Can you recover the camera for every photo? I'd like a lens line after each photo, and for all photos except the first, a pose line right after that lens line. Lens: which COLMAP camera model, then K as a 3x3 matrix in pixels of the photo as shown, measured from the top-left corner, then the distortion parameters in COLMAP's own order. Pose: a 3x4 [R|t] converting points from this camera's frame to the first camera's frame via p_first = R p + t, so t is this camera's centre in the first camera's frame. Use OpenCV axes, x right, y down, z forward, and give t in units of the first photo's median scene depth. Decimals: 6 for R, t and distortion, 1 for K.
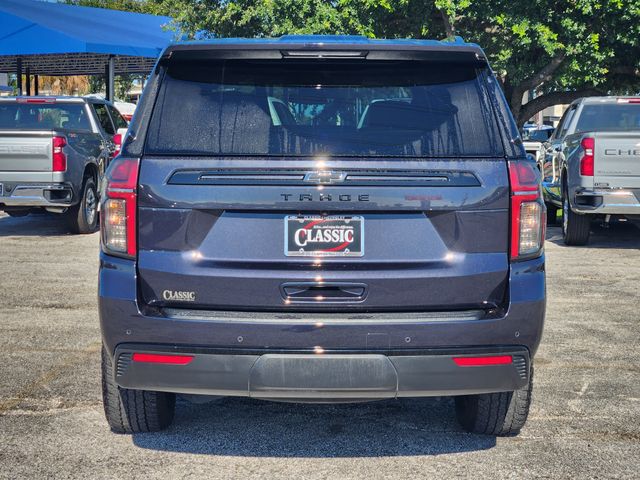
lens RADIAL K [[1240.5, 0, 320.0], [0, 1240.5, 240.0], [0, 0, 1]] dist [-0.135960, 1.533118]
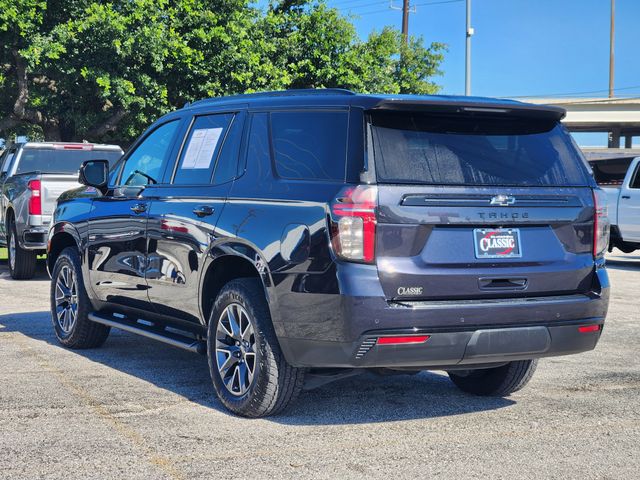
lens RADIAL K [[1240.5, 0, 320.0], [0, 1240.5, 240.0], [0, 0, 1]] dist [-0.135960, 1.533118]
pose [[0.870672, -0.015011, 0.491634, -0.307396], [0.034893, 0.998901, -0.031295, 0.010661], [-0.490624, 0.044402, 0.870239, -0.035095]]
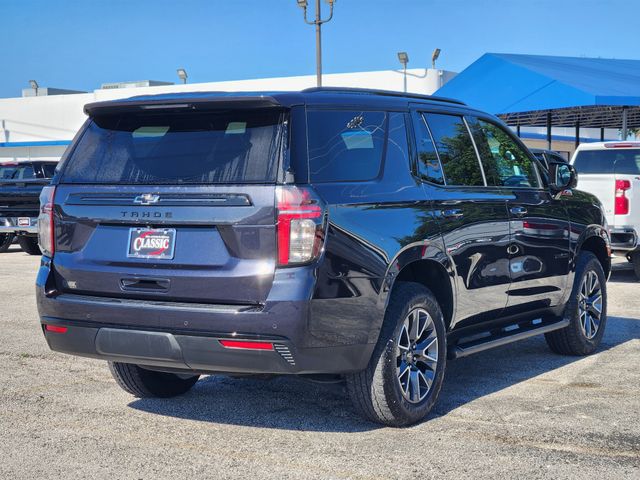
lens RADIAL K [[1240.5, 0, 320.0], [0, 1240.5, 240.0], [0, 0, 1]] dist [-0.135960, 1.533118]
pose [[0.842222, 0.015019, -0.538922, 0.319537], [-0.039123, 0.998679, -0.033309, 0.011145], [0.537710, 0.049138, 0.841697, -0.008710]]
